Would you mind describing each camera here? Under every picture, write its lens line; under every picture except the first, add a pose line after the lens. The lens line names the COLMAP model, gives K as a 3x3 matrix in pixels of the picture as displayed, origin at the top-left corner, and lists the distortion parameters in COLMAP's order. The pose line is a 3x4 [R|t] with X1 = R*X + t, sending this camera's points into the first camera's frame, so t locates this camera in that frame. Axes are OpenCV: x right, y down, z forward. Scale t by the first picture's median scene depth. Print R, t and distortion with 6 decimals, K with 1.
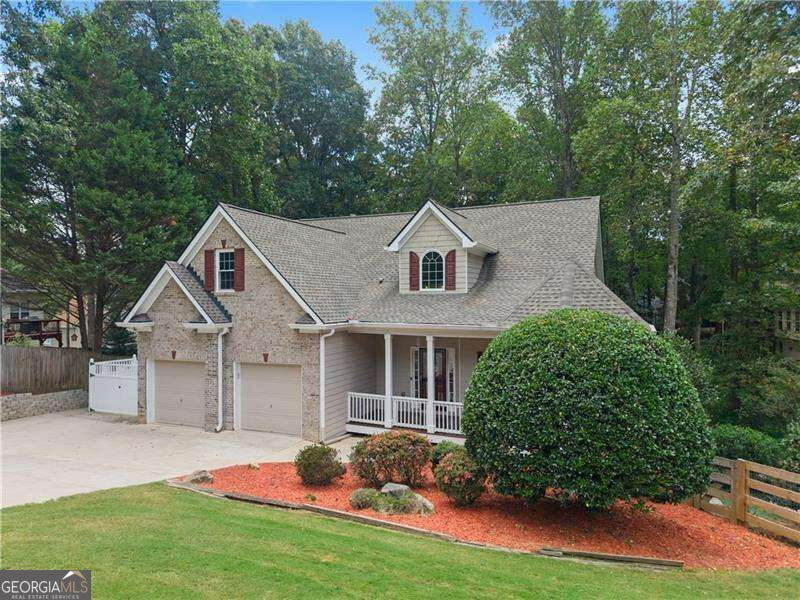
lens RADIAL K [[544.3, 0, 406.2], [0, 544.3, 296.0], [0, 0, 1]] dist [0.014599, -0.009824]
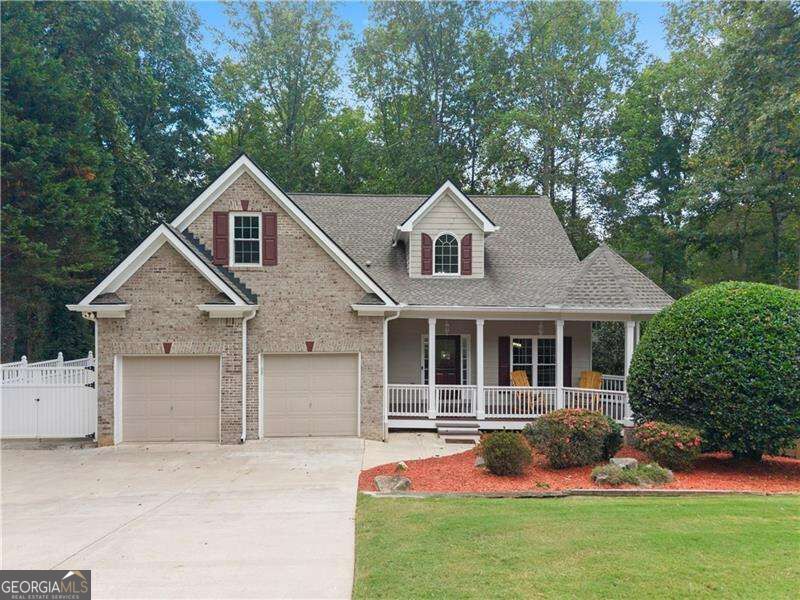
lens RADIAL K [[544.3, 0, 402.0], [0, 544.3, 306.8], [0, 0, 1]] dist [0.014599, -0.009824]
pose [[0.893946, 0.007132, 0.448118, -0.476804], [-0.009273, 0.999954, 0.002583, 0.046756], [-0.448078, -0.006464, 0.893971, 0.186242]]
